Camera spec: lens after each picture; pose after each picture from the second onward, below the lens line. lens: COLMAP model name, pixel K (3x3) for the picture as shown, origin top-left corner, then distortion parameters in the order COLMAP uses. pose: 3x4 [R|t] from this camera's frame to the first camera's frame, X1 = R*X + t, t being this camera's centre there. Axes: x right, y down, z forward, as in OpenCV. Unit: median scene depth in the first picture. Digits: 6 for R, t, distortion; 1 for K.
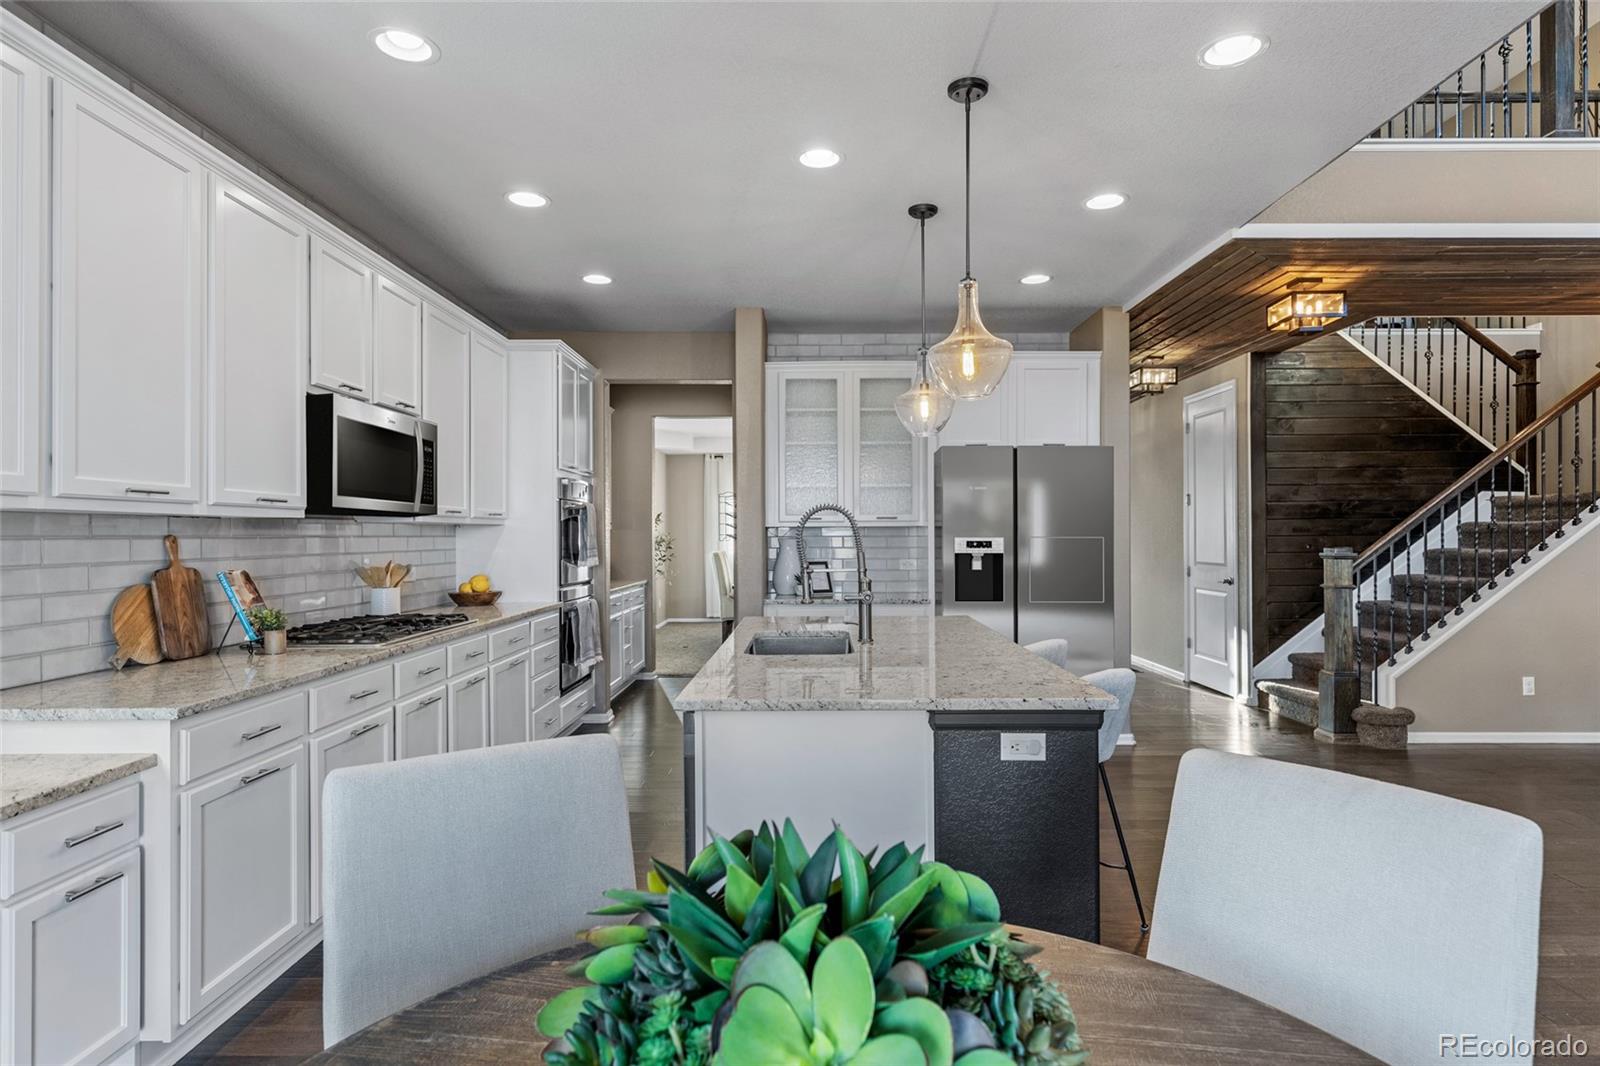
lens RADIAL K [[871.0, 0, 808.4], [0, 871.0, 529.1], [0, 0, 1]] dist [0.016872, -0.000638]
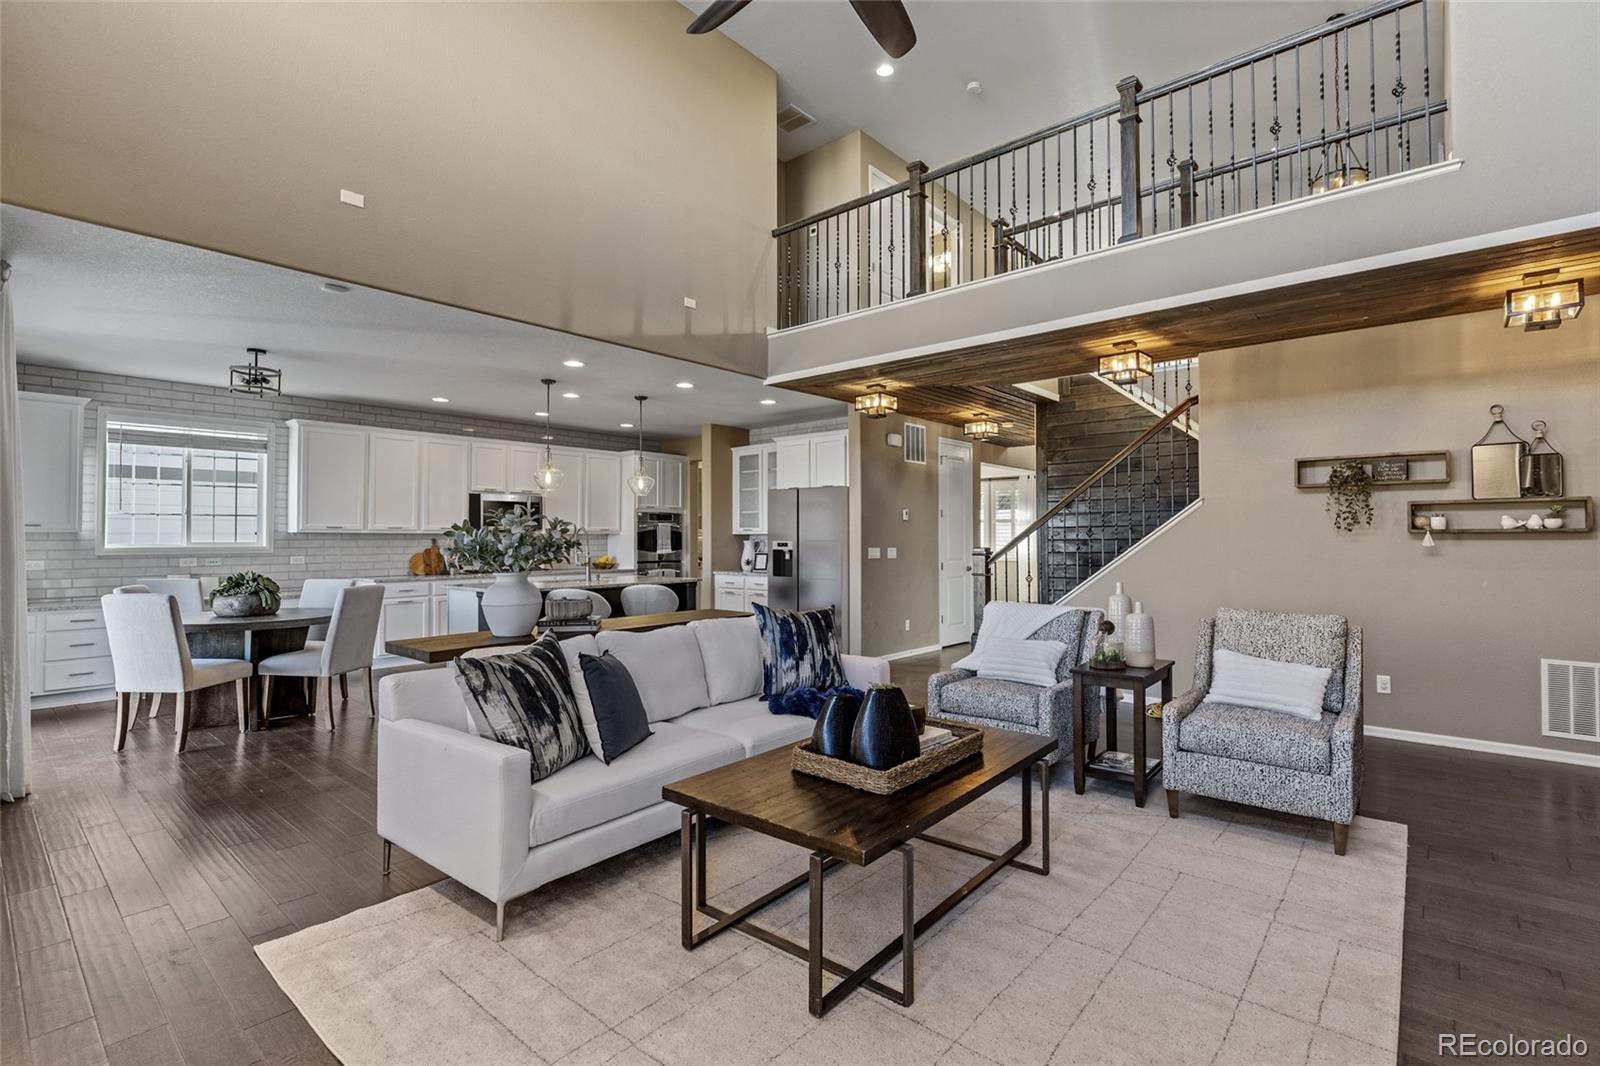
lens RADIAL K [[745.0, 0, 808.5], [0, 745.0, 522.7], [0, 0, 1]] dist [-0.014534, -0.000046]
pose [[0.766339, -0.011808, -0.642328, 1.828884], [0.003460, 0.999892, -0.014253, -0.007644], [0.642427, 0.008700, 0.766297, -0.229615]]
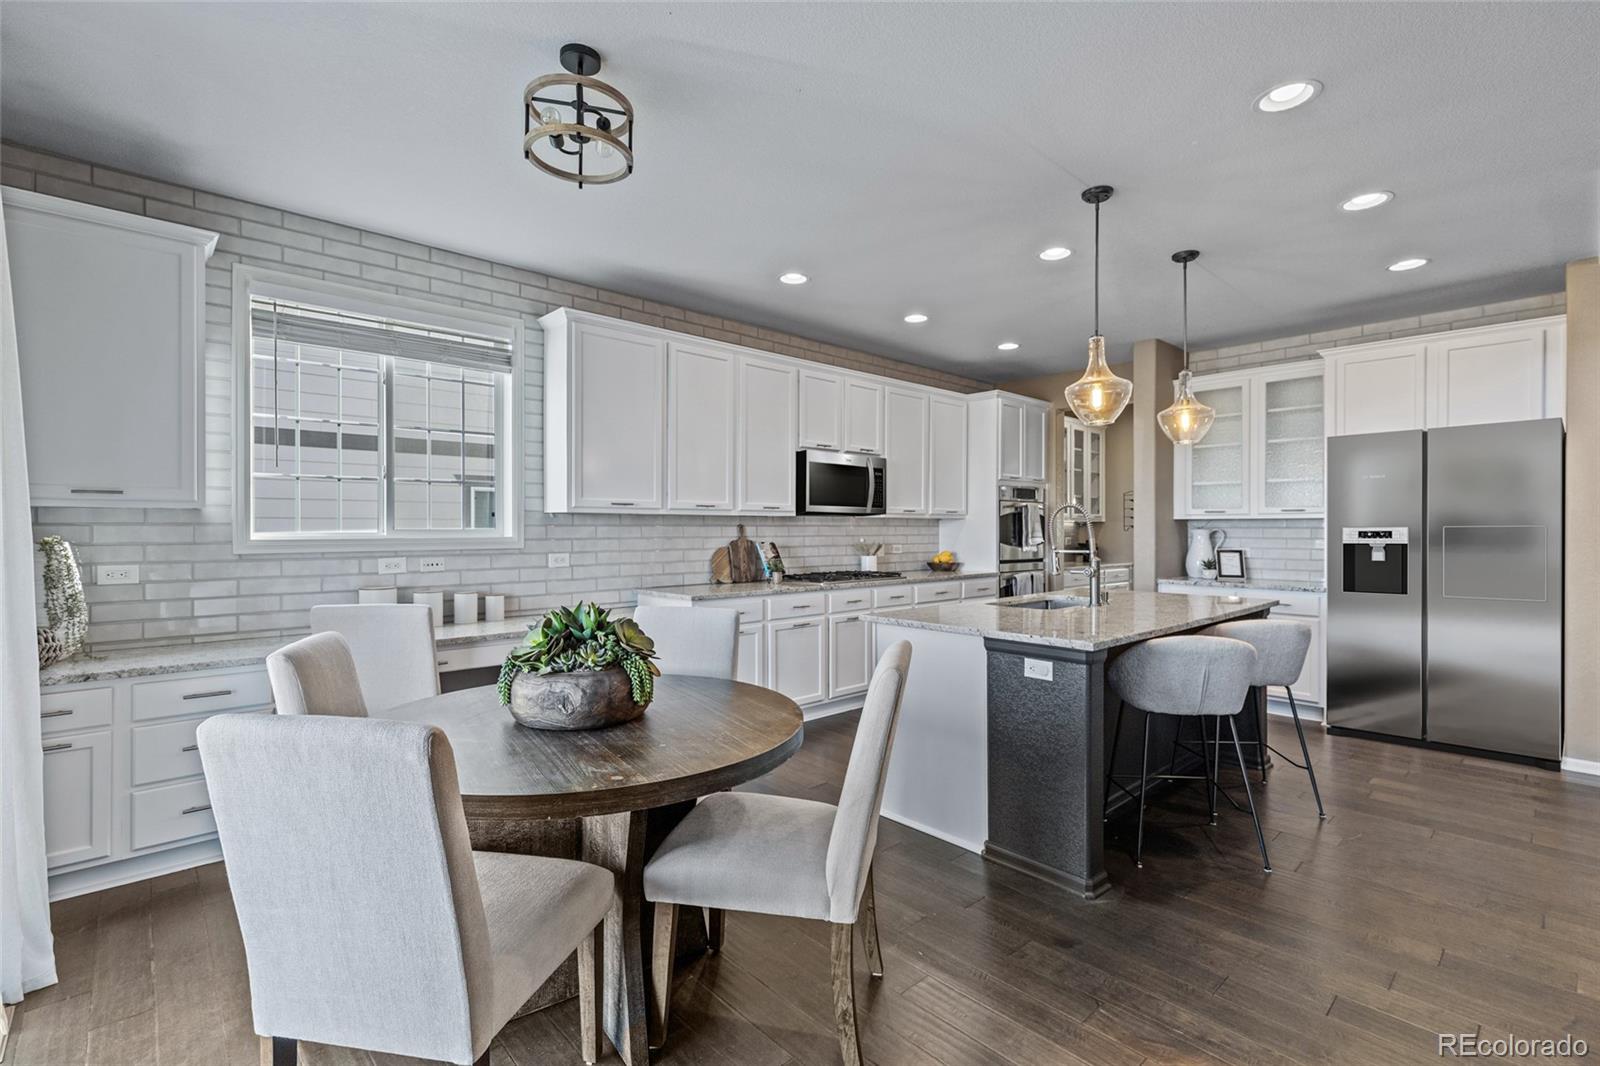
lens RADIAL K [[726.2, 0, 796.7], [0, 726.2, 527.4], [0, 0, 1]] dist [0.012277, -0.000615]
pose [[0.678451, 0.004736, -0.734630, 0.537756], [0.000823, 0.999974, 0.007206, 0.000846], [0.734645, -0.005493, 0.678430, -0.080017]]
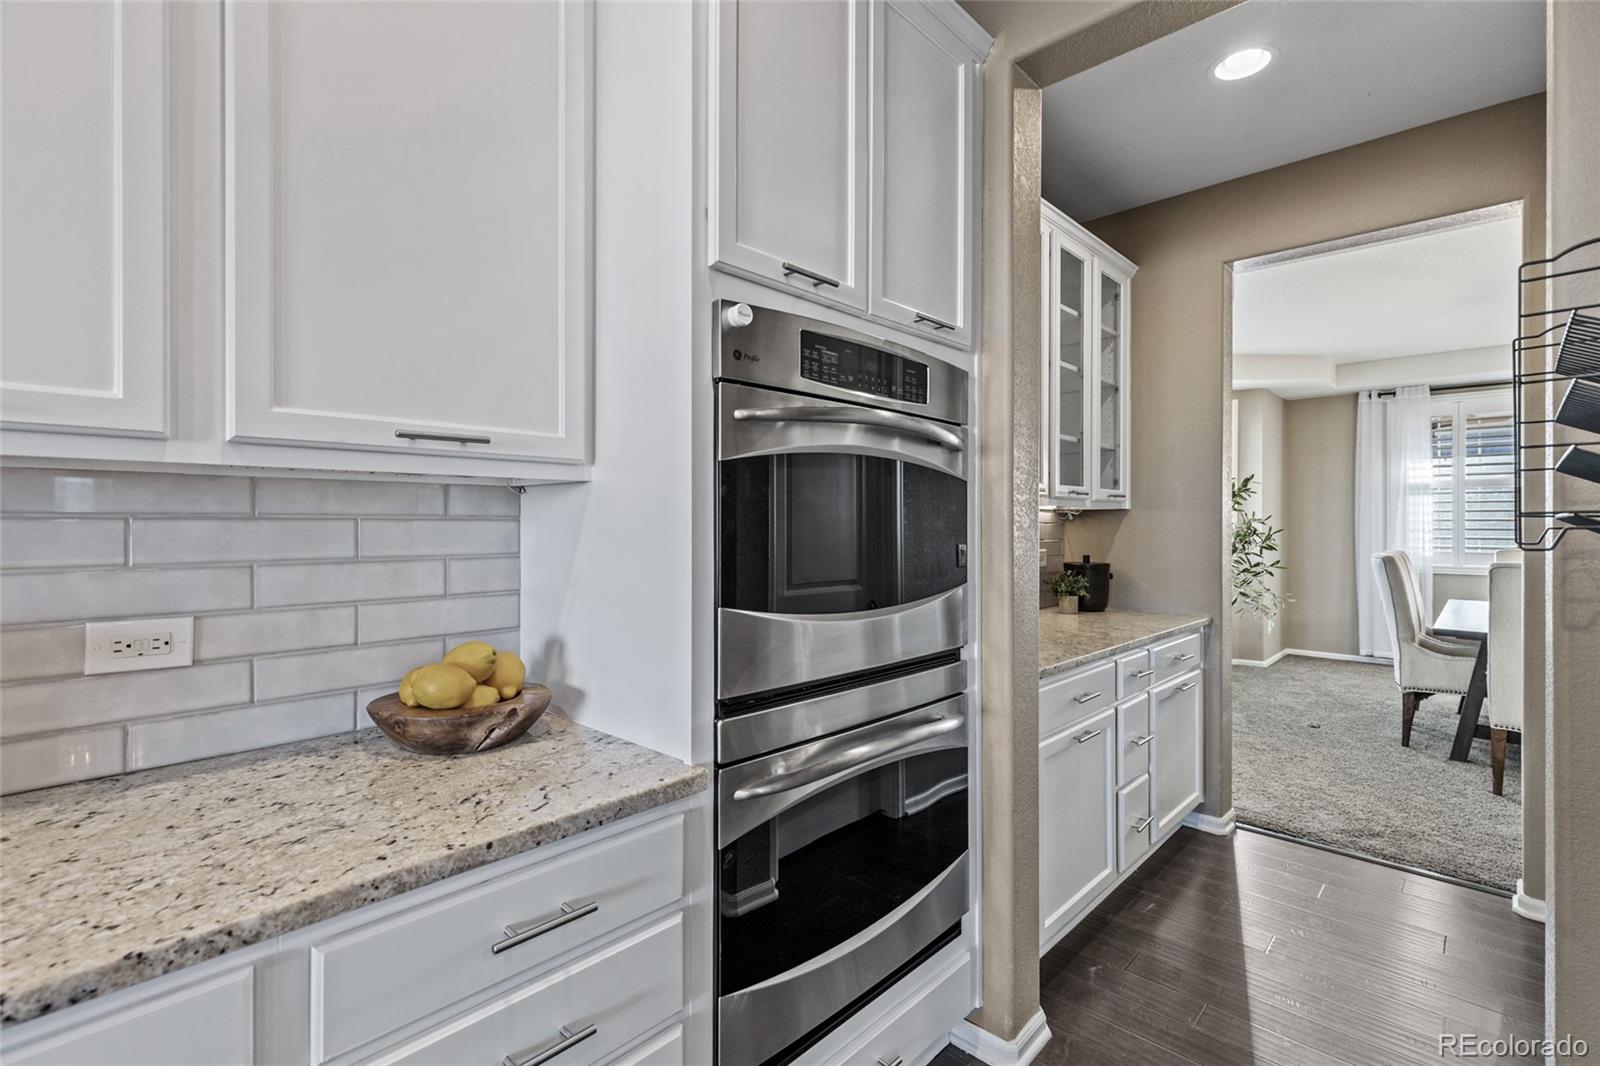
lens RADIAL K [[726.2, 0, 798.0], [0, 726.2, 519.4], [0, 0, 1]] dist [0.012277, -0.000615]
pose [[0.721491, 0.006620, -0.692392, -0.165498], [-0.002628, 0.999973, 0.006823, 0.009119], [0.692418, -0.003103, 0.721489, 1.258729]]
